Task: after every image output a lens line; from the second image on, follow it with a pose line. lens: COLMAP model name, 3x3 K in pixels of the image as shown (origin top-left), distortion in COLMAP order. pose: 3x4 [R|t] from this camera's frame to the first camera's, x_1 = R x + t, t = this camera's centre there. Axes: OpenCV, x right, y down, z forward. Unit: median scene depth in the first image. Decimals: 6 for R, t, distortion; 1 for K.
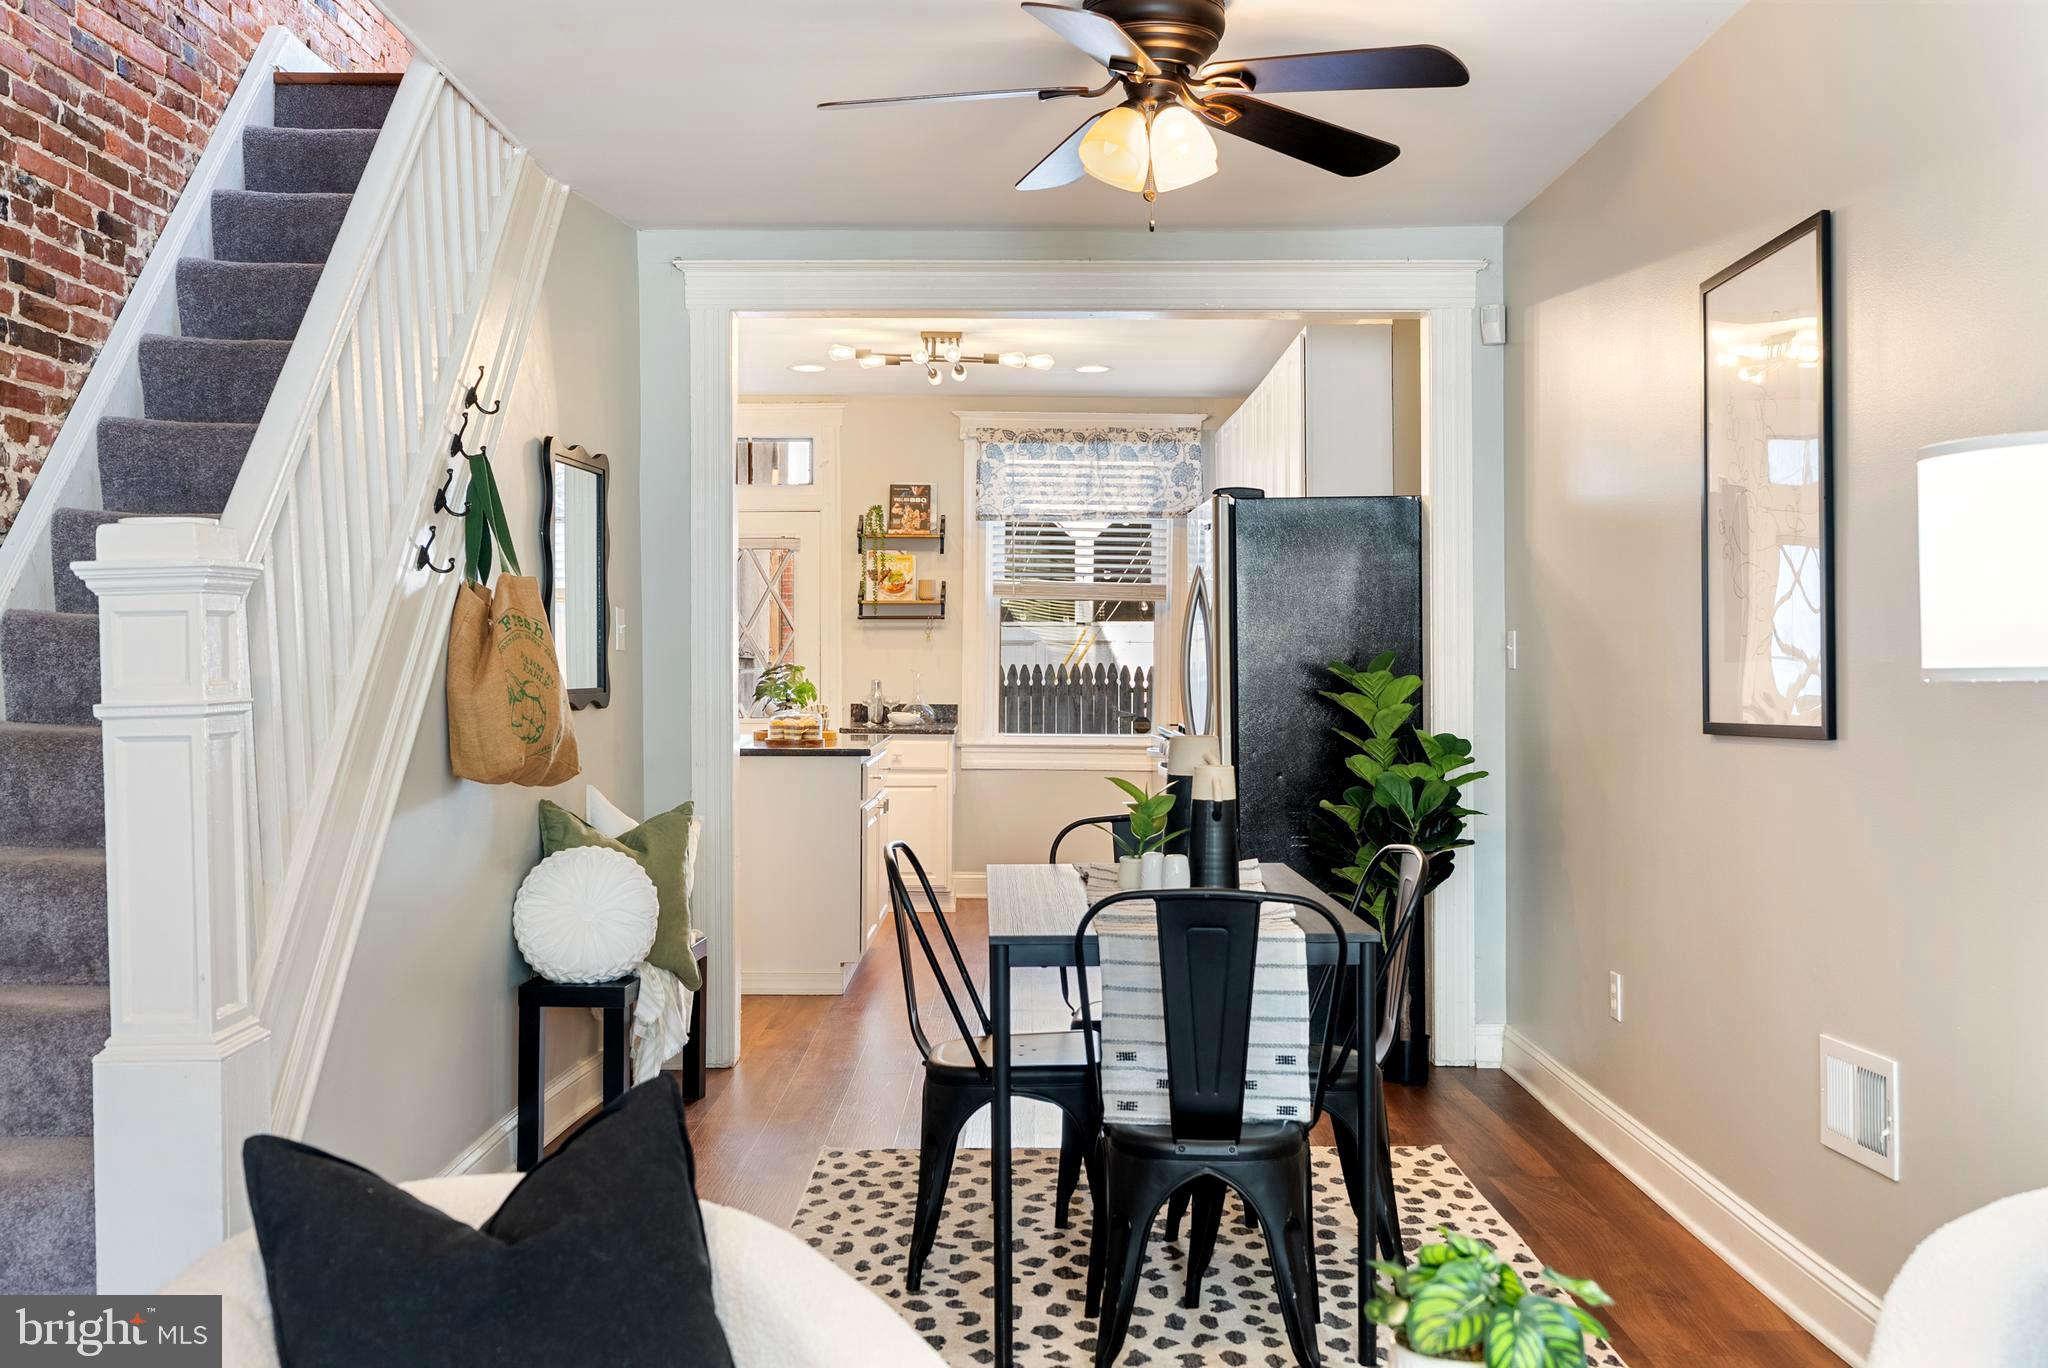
lens RADIAL K [[2018.9, 0, 1020.9], [0, 2018.9, 653.5], [0, 0, 1]] dist [0.006524, 0.010060]
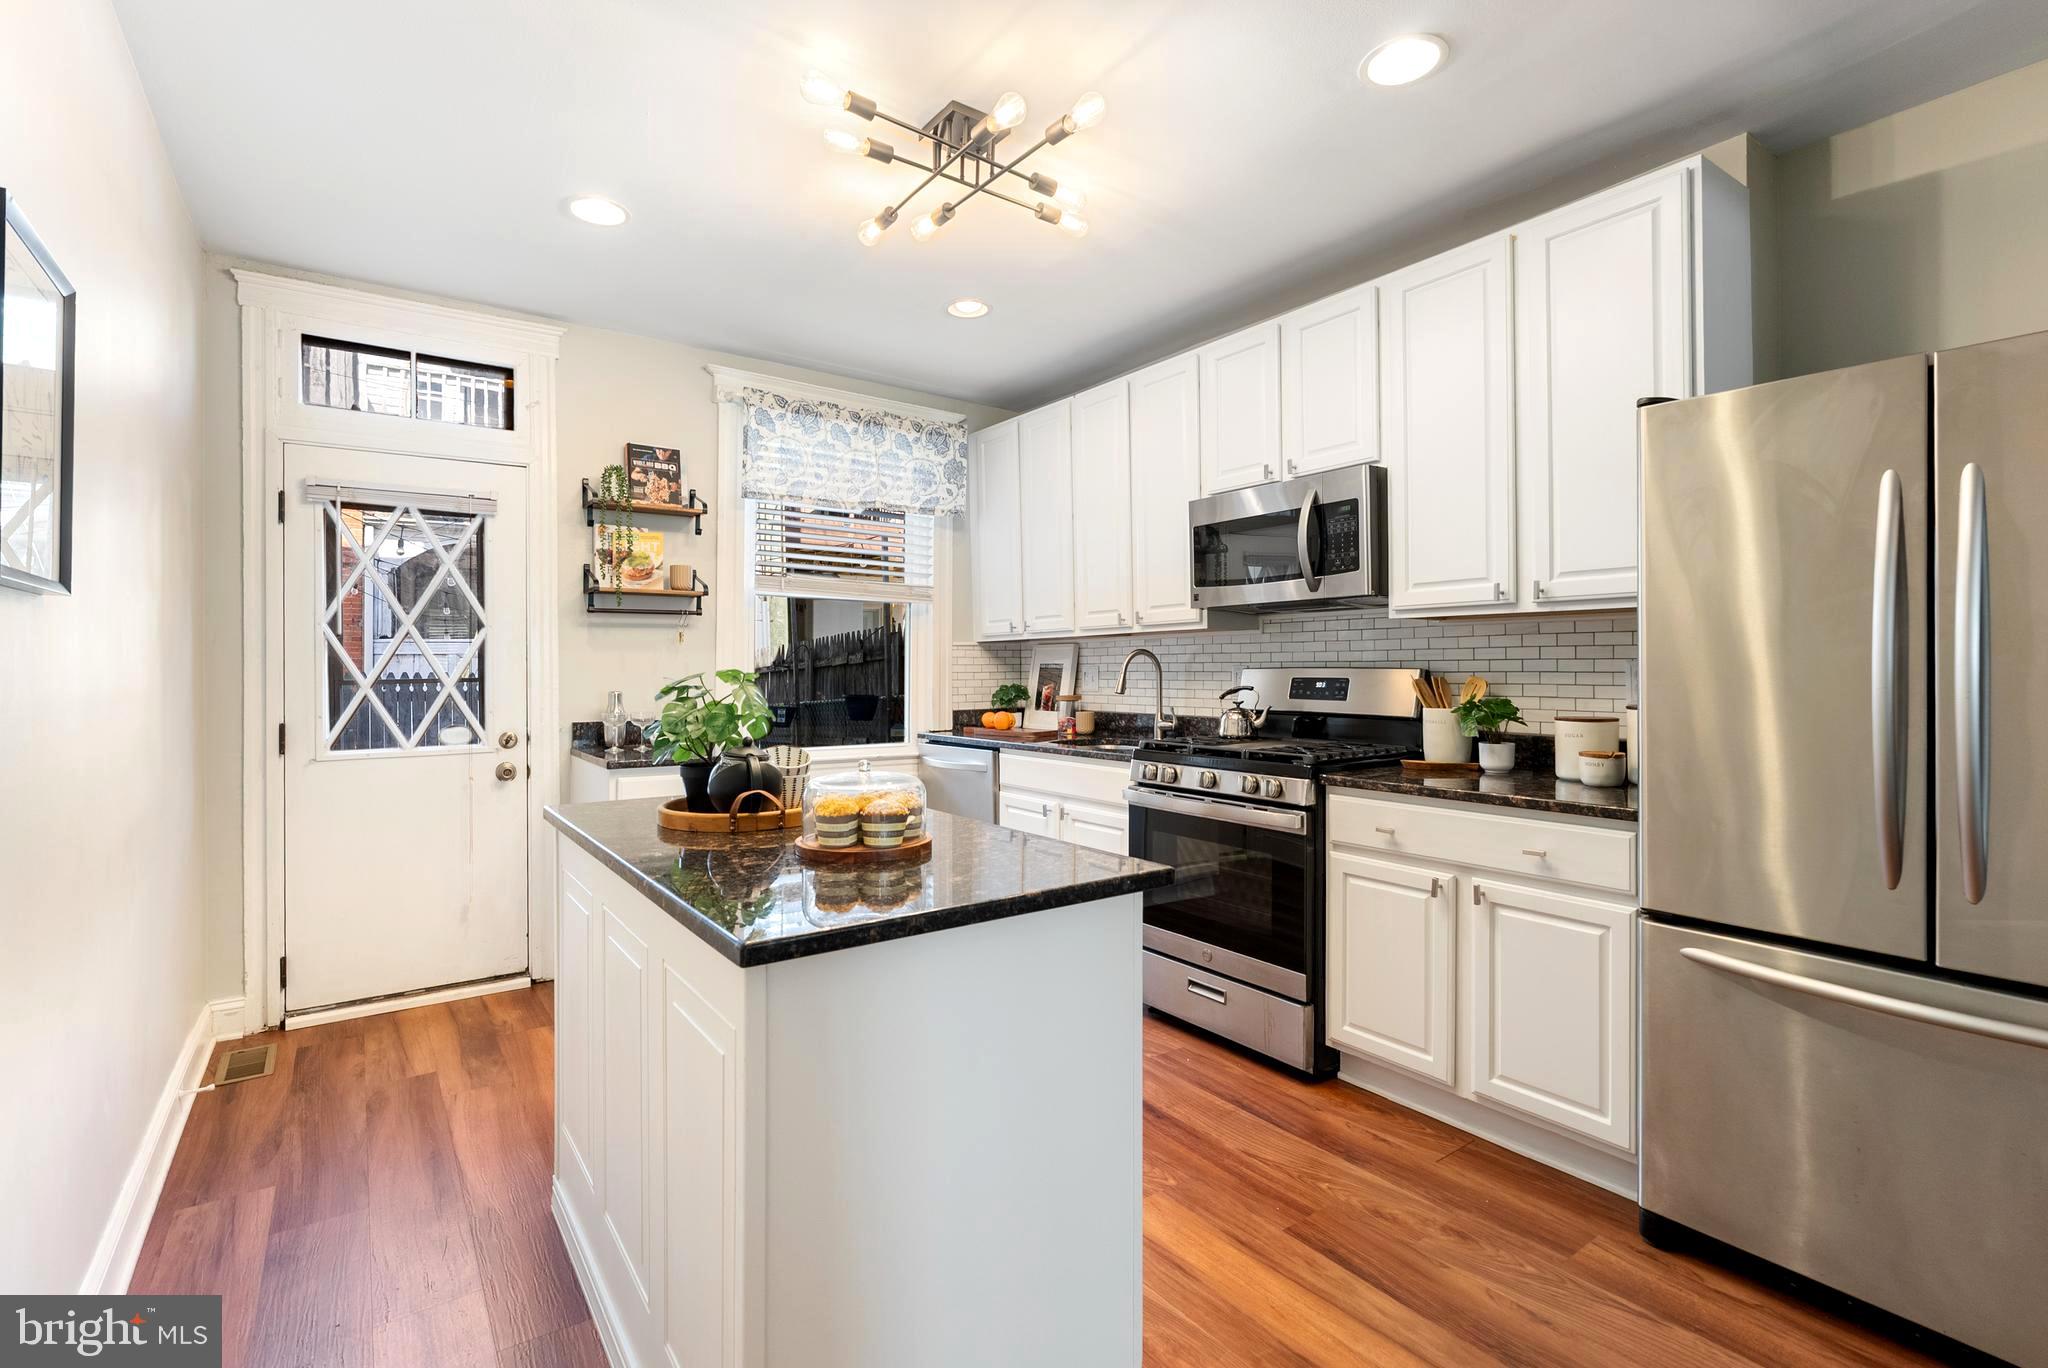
lens RADIAL K [[933.2, 0, 1018.4], [0, 933.2, 661.7], [0, 0, 1]] dist [-0.002929, -0.000201]
pose [[0.810675, -0.001540, 0.585495, -0.268825], [0.003909, 0.999988, -0.002782, 0.005726], [-0.585484, 0.004544, 0.810672, 1.075235]]
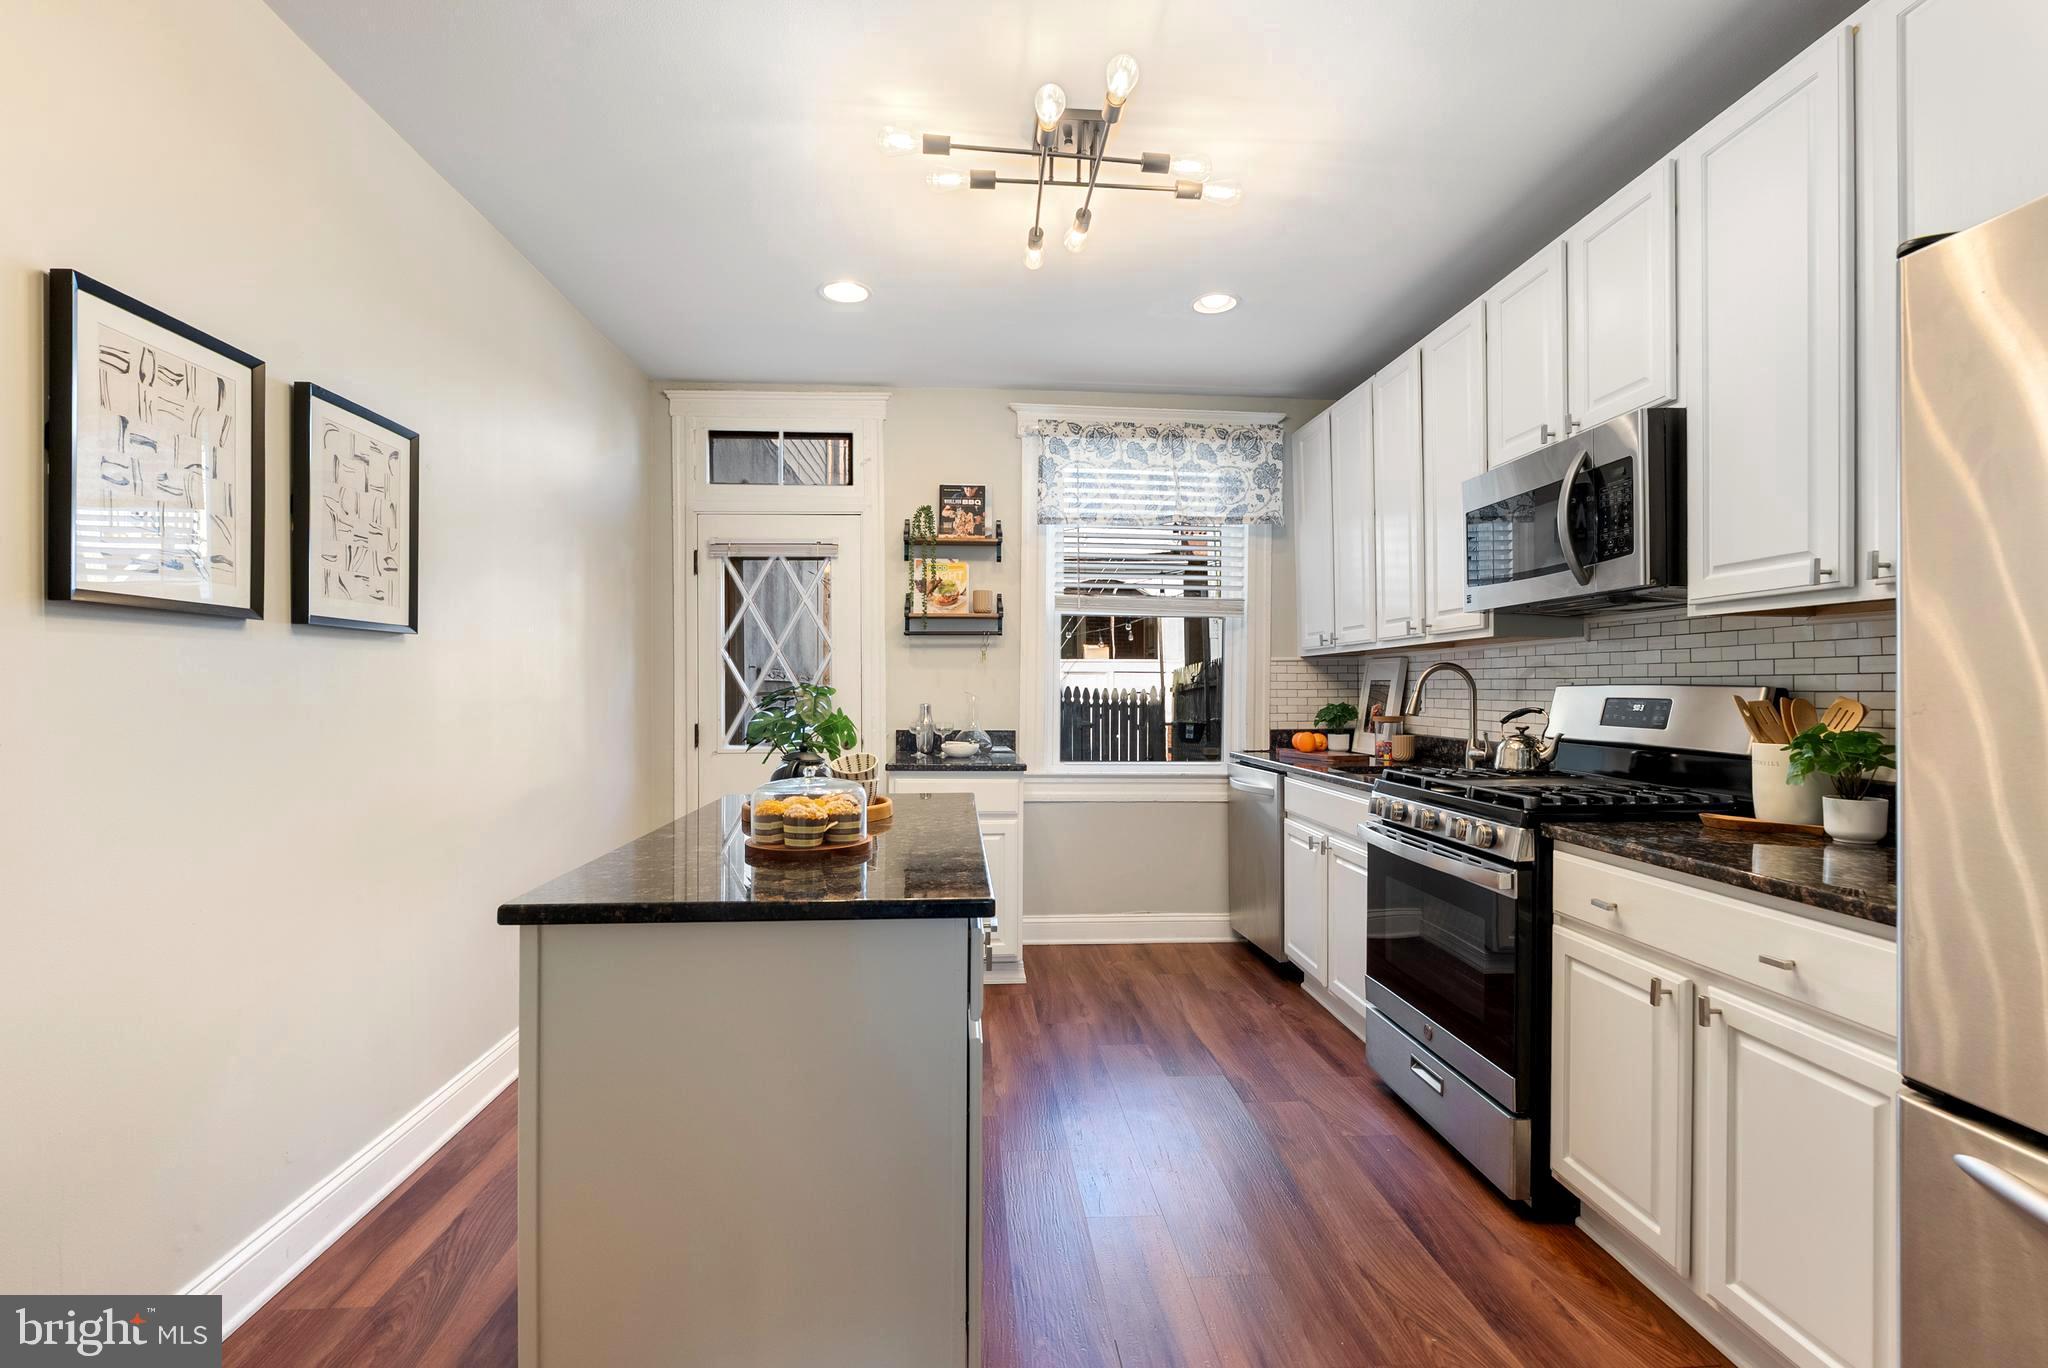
lens RADIAL K [[925.2, 0, 1019.4], [0, 925.2, 686.5], [0, 0, 1]] dist [-0.005718, 0.000446]
pose [[0.997437, -0.001629, 0.071528, -0.103078], [0.001377, 0.999993, 0.003578, 0.007262], [-0.071533, -0.003471, 0.997432, 1.027629]]
